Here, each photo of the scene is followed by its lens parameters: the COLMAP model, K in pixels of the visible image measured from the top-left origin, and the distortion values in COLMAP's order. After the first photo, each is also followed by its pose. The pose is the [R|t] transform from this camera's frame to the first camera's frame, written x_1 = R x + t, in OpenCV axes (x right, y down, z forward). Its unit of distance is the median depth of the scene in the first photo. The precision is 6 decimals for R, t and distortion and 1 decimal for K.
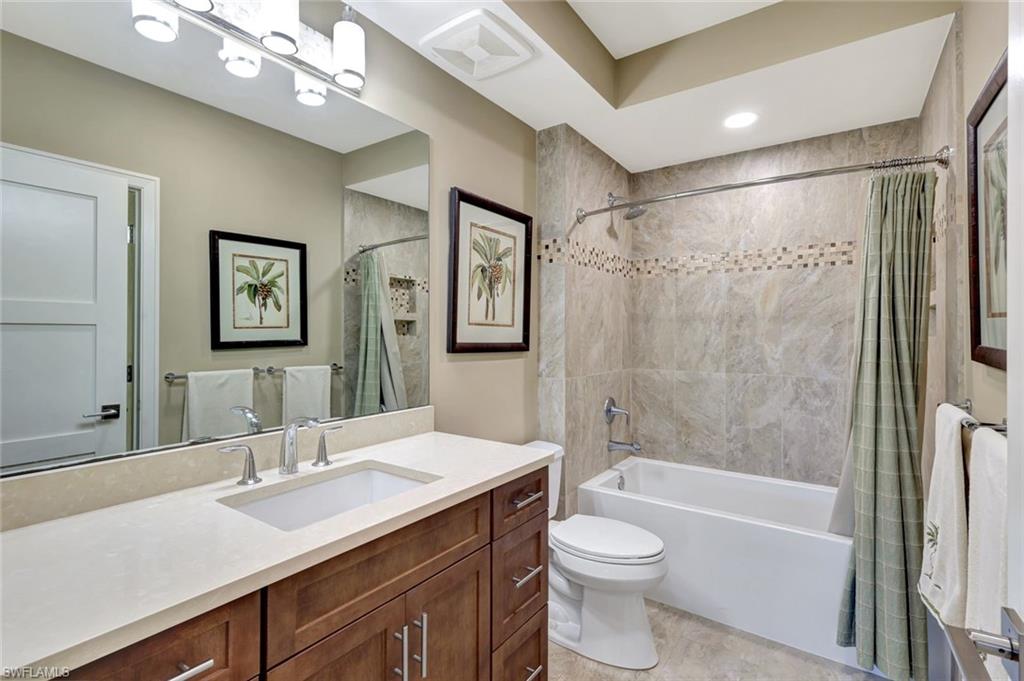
lens RADIAL K [[465.7, 0, 503.4], [0, 465.7, 333.7], [0, 0, 1]] dist [-0.002028, -0.000125]
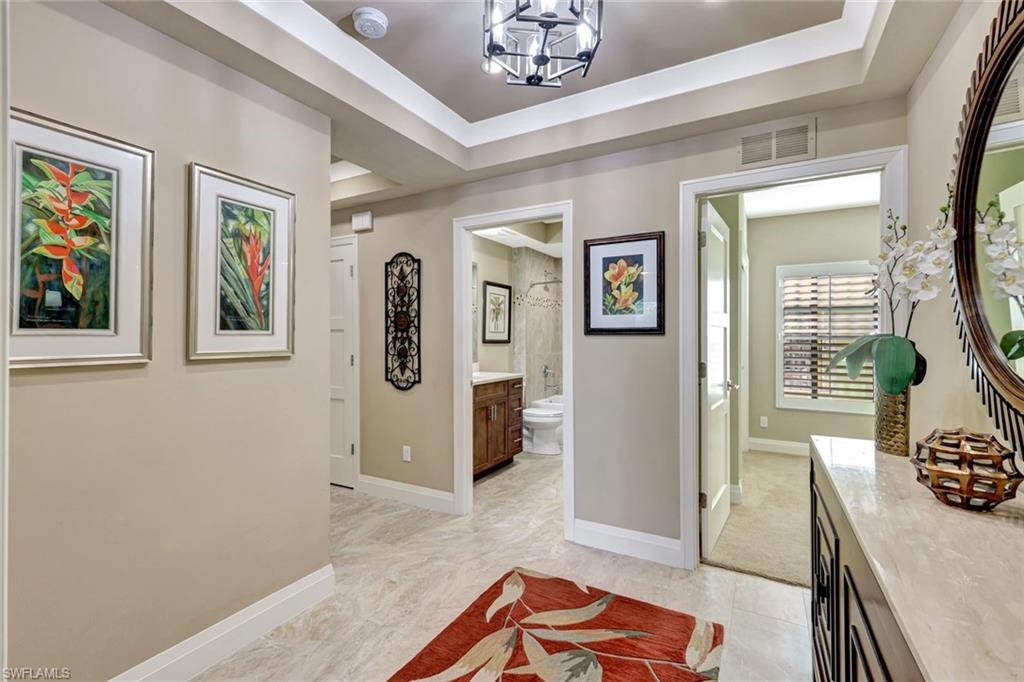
lens RADIAL K [[449.0, 0, 514.4], [0, 449.0, 333.4], [0, 0, 1]] dist [0.009259, 0.000212]
pose [[0.991394, -0.001855, 0.130898, -0.225838], [0.002847, 0.999969, -0.007390, 0.004081], [-0.130880, 0.007699, 0.991368, -1.269618]]
